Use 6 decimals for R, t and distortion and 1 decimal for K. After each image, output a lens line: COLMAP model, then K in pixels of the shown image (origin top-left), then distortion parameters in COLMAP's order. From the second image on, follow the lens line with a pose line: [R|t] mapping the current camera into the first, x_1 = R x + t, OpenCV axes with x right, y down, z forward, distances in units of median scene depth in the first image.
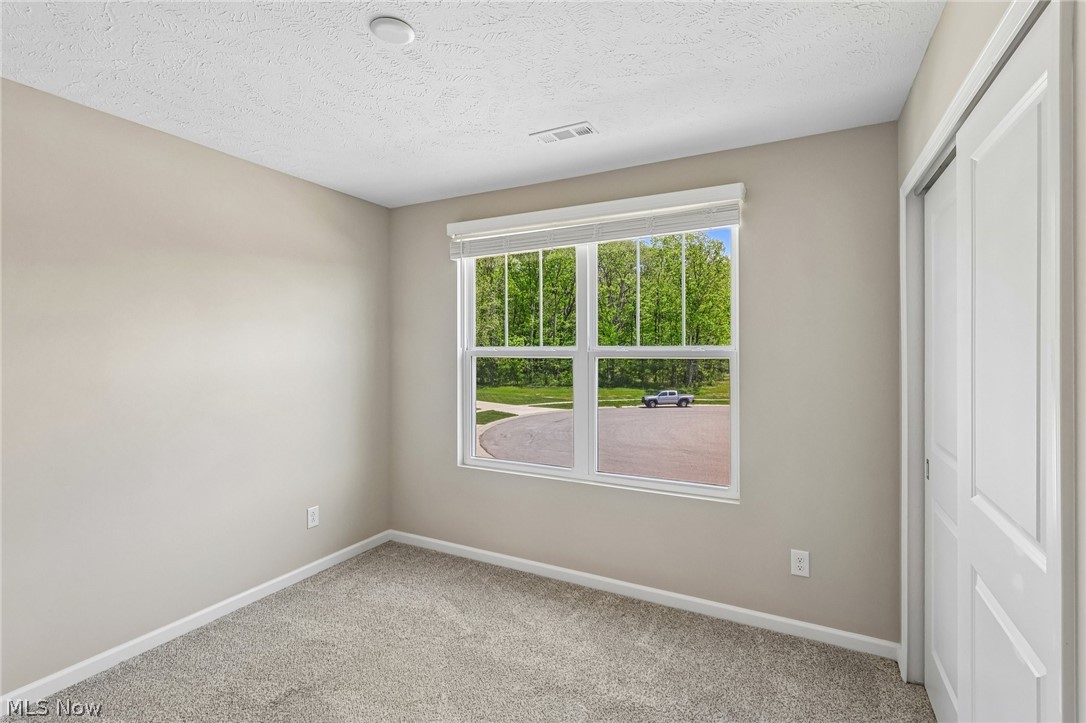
lens RADIAL K [[507.6, 0, 543.1], [0, 507.6, 348.5], [0, 0, 1]] dist [0.000247, 0.000198]
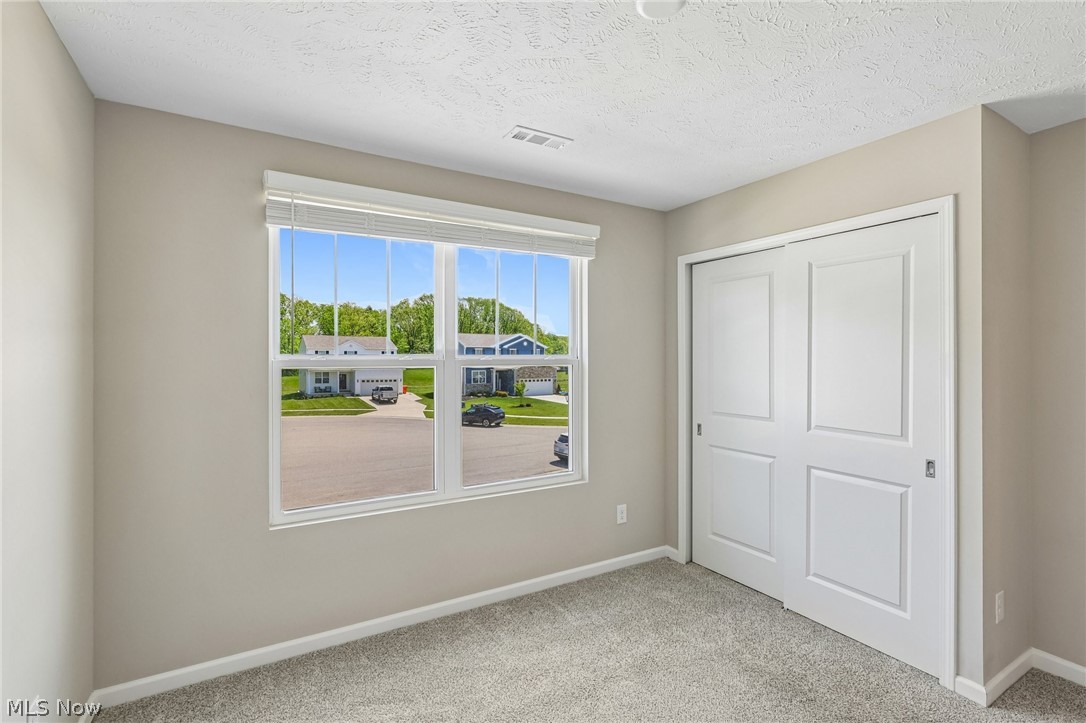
lens RADIAL K [[507.2, 0, 546.0], [0, 507.2, 353.8], [0, 0, 1]] dist [0.000213, 0.000541]
pose [[0.521292, 0.005983, 0.853358, -0.706934], [-0.002825, 0.999982, -0.005285, -0.001236], [-0.853374, 0.000344, 0.521299, 0.423788]]
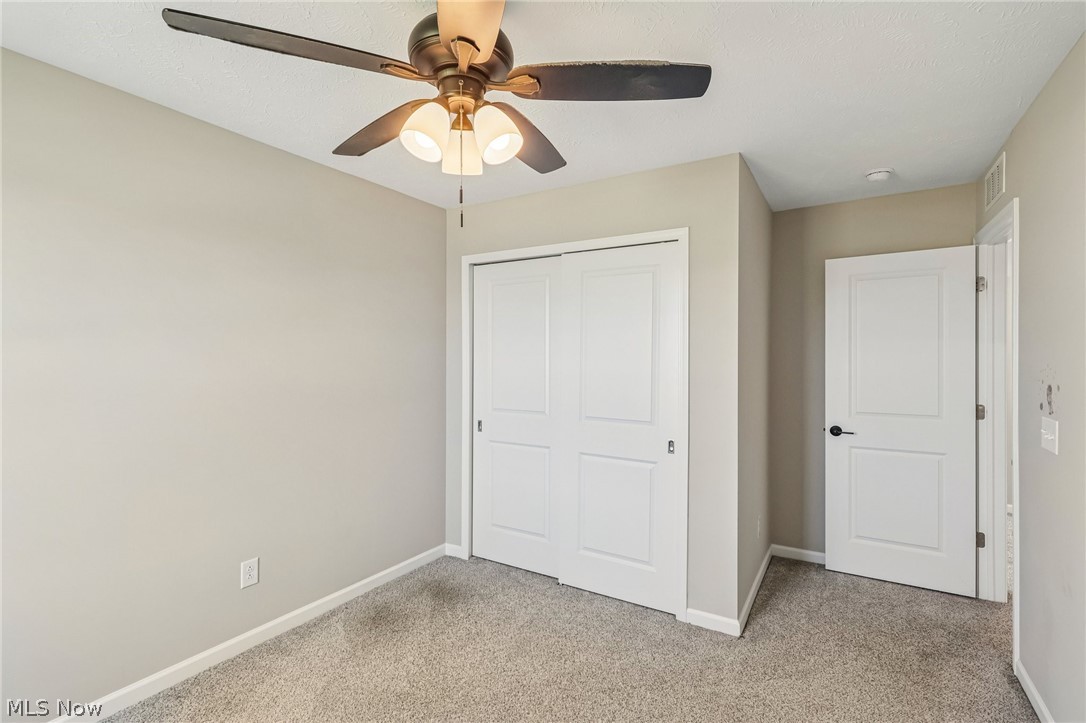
lens RADIAL K [[476.2, 0, 542.3], [0, 476.2, 353.3], [0, 0, 1]] dist [-0.000295, -0.000130]
pose [[0.051936, 0.004531, 0.998640, -0.642709], [-0.005217, 0.999977, -0.004266, -0.002846], [-0.998637, -0.004988, 0.051959, 0.534713]]
